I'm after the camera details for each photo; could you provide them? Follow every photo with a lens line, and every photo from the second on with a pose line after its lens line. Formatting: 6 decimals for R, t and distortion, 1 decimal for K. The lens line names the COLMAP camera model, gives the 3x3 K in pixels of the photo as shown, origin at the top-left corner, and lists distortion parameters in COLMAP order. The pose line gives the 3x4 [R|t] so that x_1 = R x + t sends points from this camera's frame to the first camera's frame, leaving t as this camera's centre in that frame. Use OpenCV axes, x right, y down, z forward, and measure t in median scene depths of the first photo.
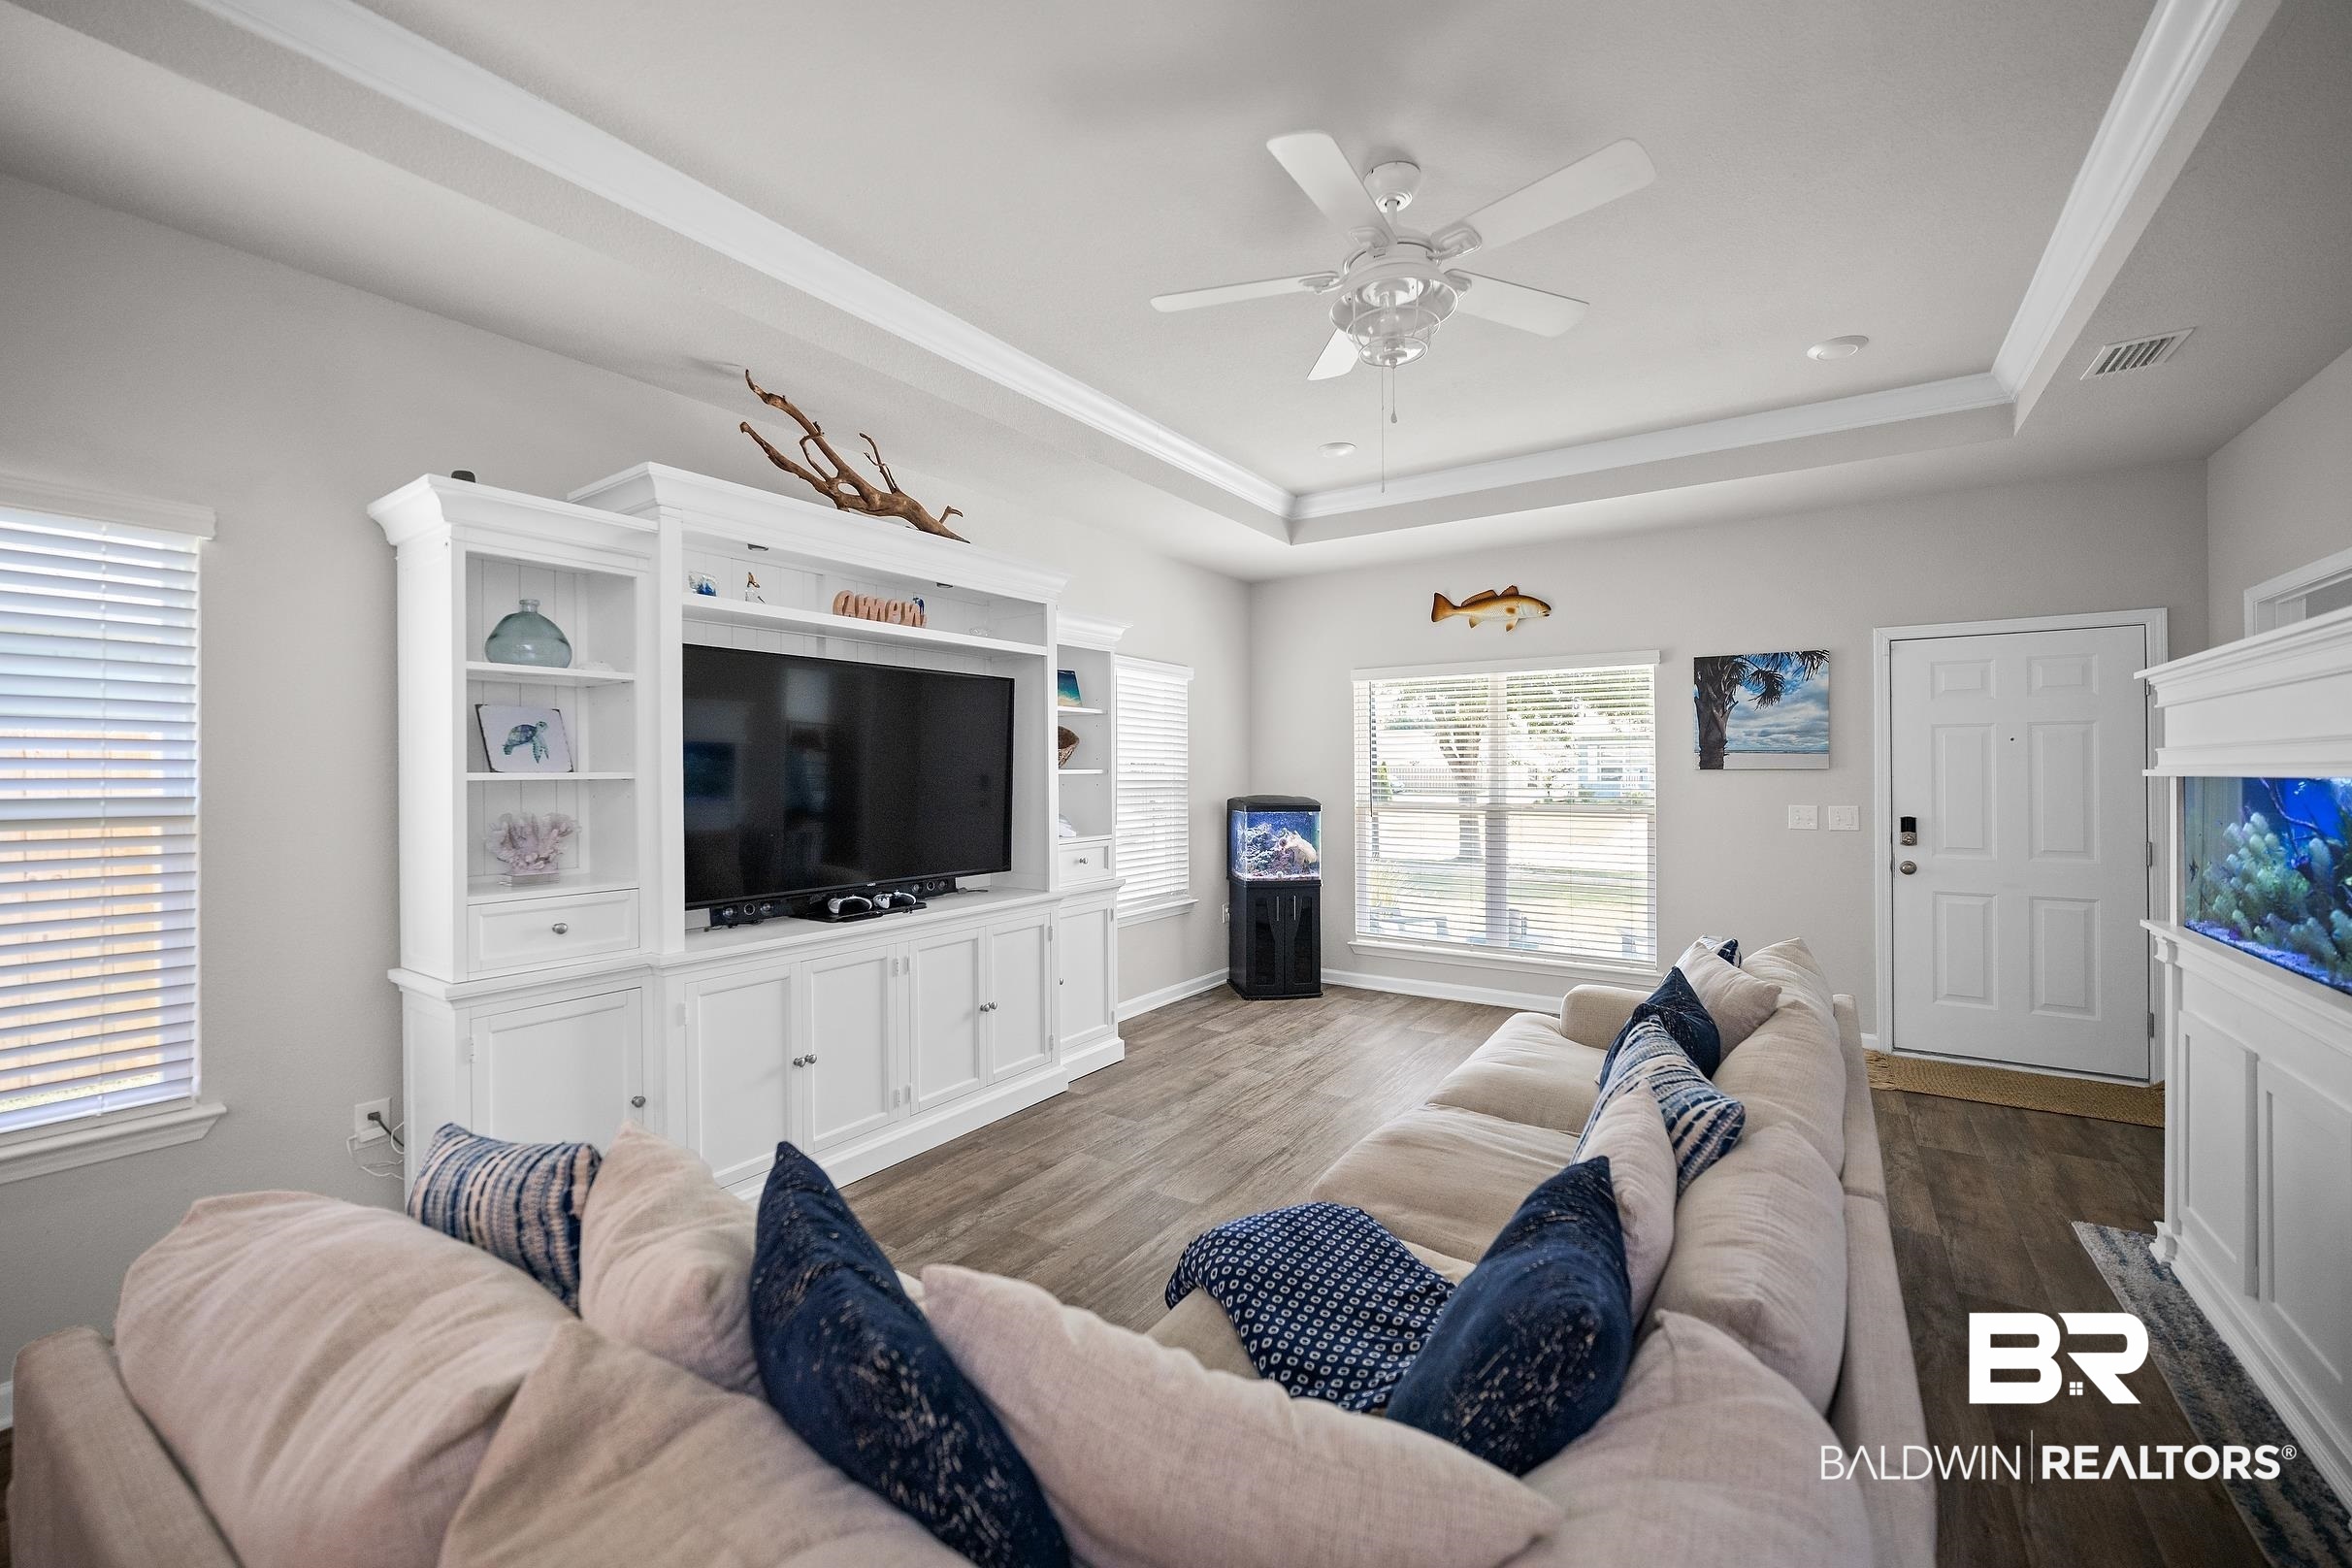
lens RADIAL K [[945.5, 0, 1179.8], [0, 945.5, 792.5], [0, 0, 1]] dist [-0.011414, 0.000023]
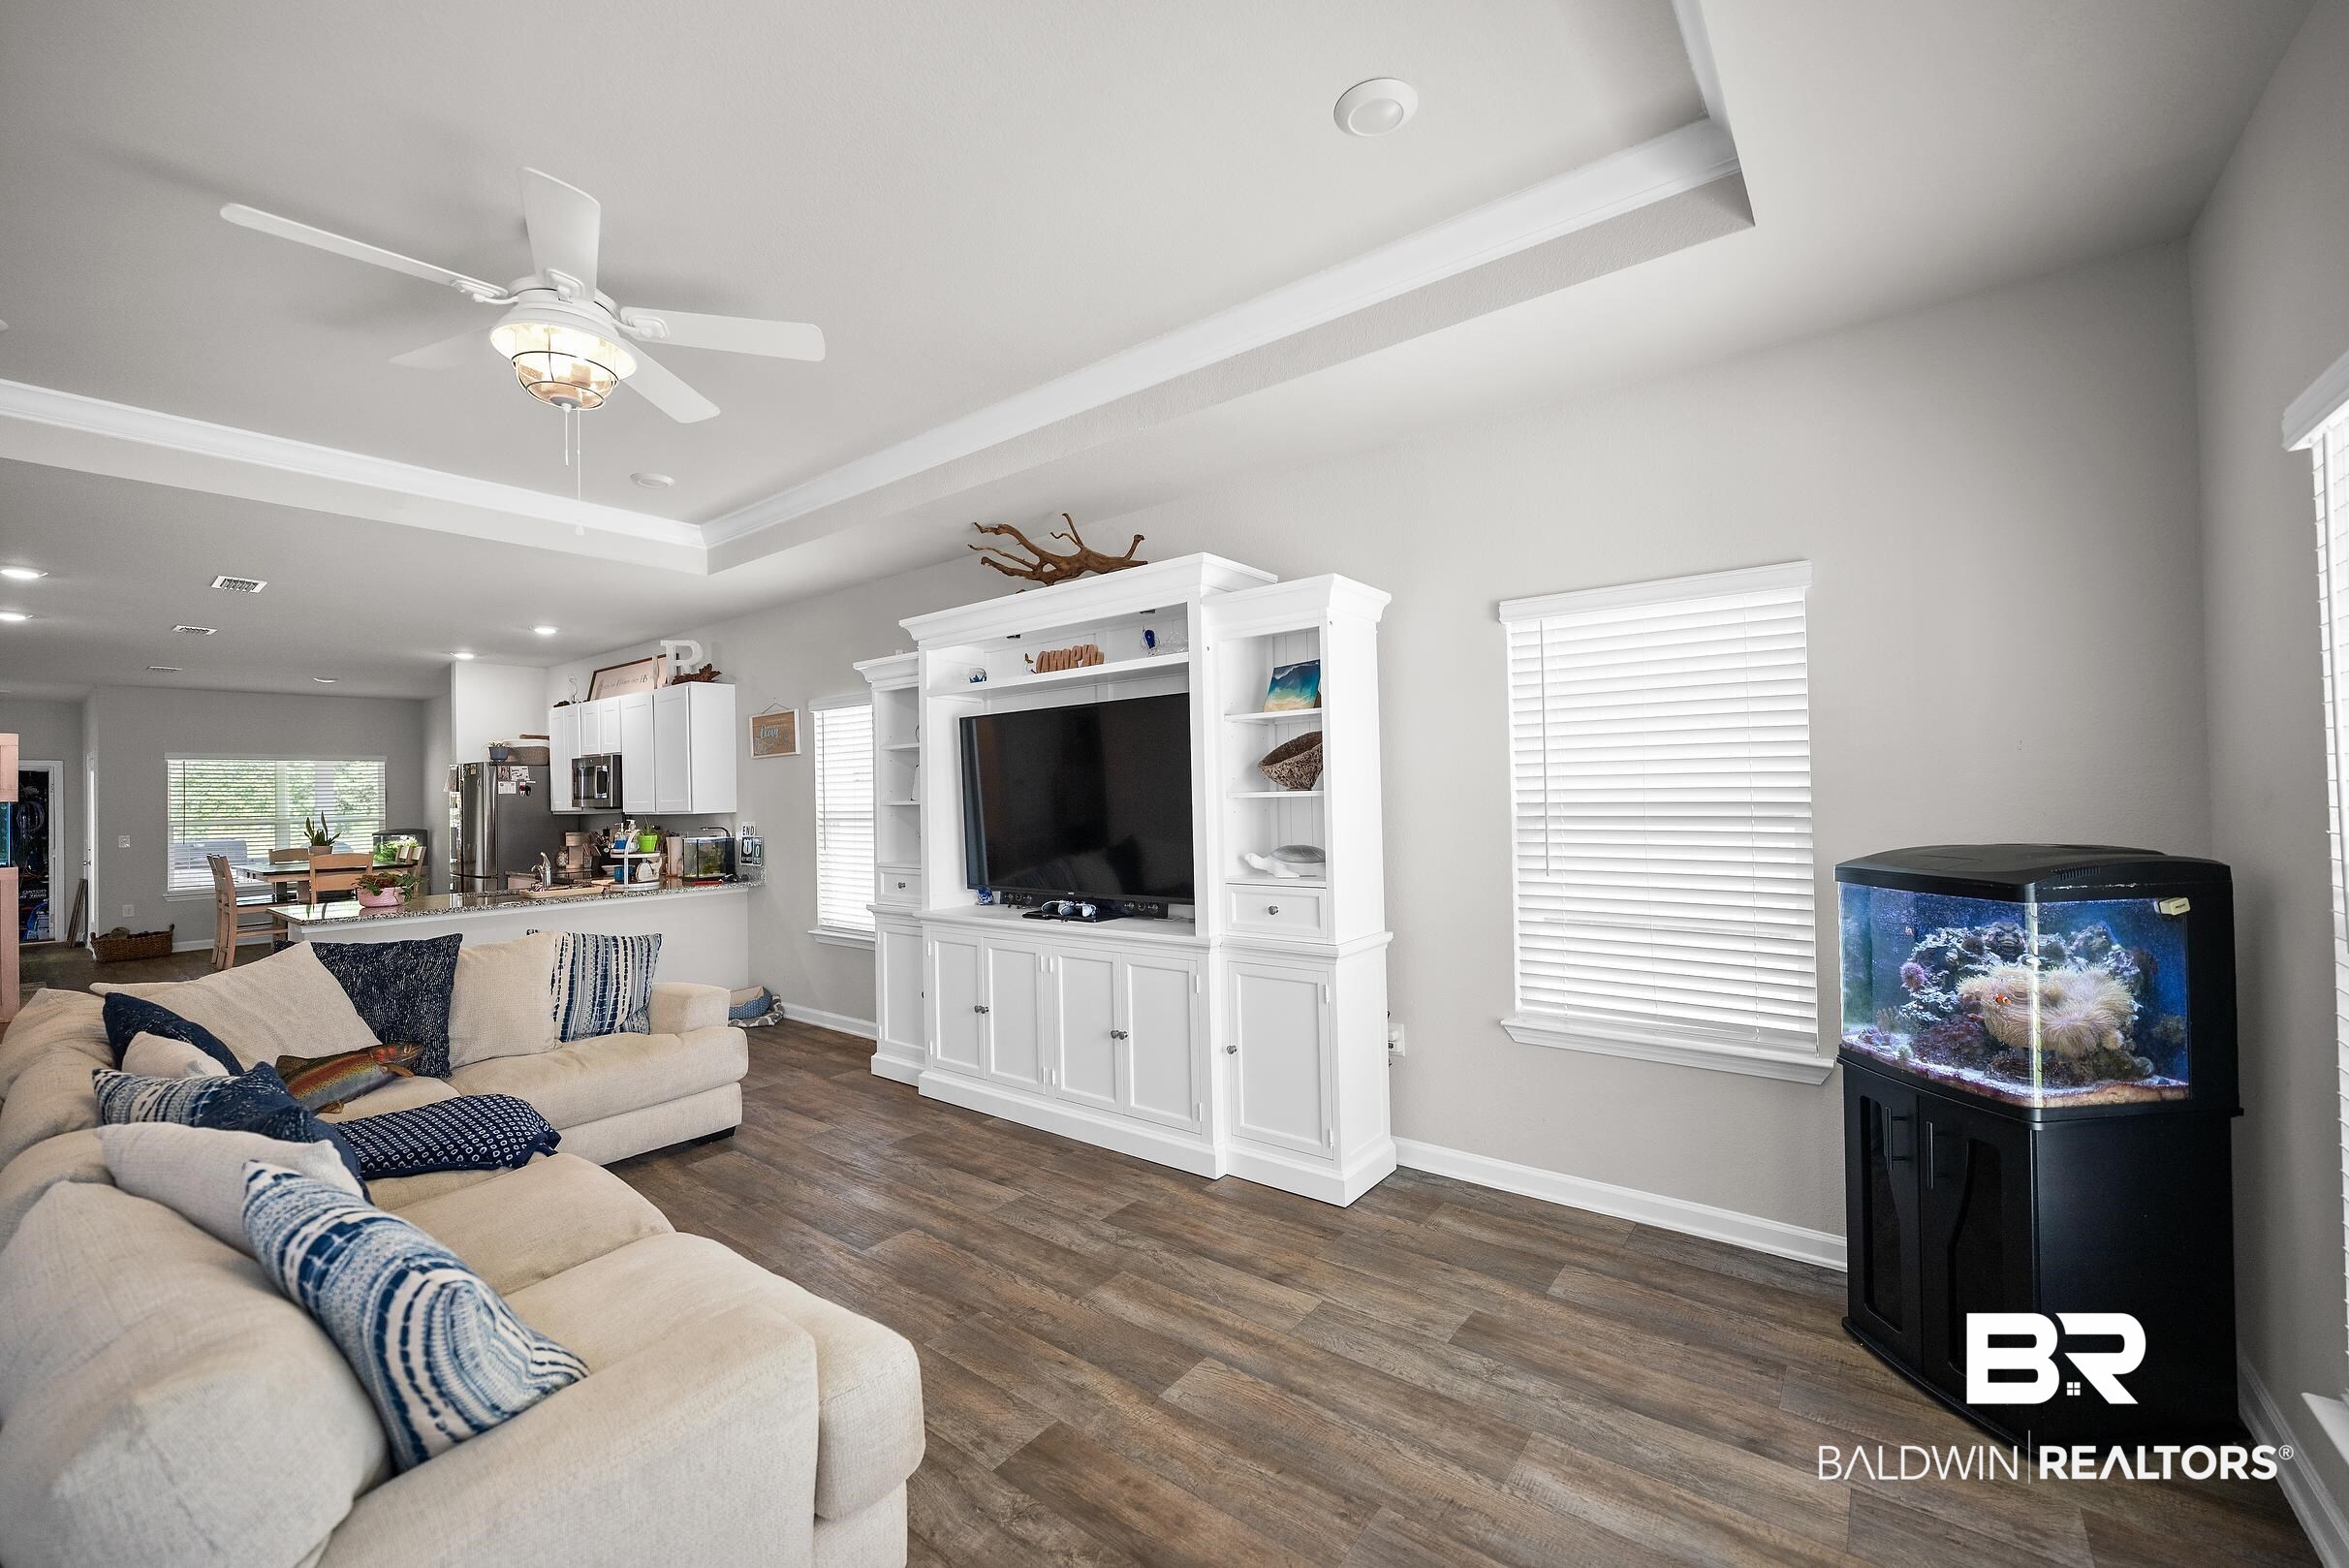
lens RADIAL K [[944.3, 0, 1178.3], [0, 944.3, 792.5], [0, 0, 1]] dist [-0.011414, 0.000023]
pose [[-0.071788, 0.009375, -0.997376, 0.777640], [0.000968, 0.999956, 0.009329, -0.036063], [0.997419, -0.000296, -0.071794, 1.131114]]
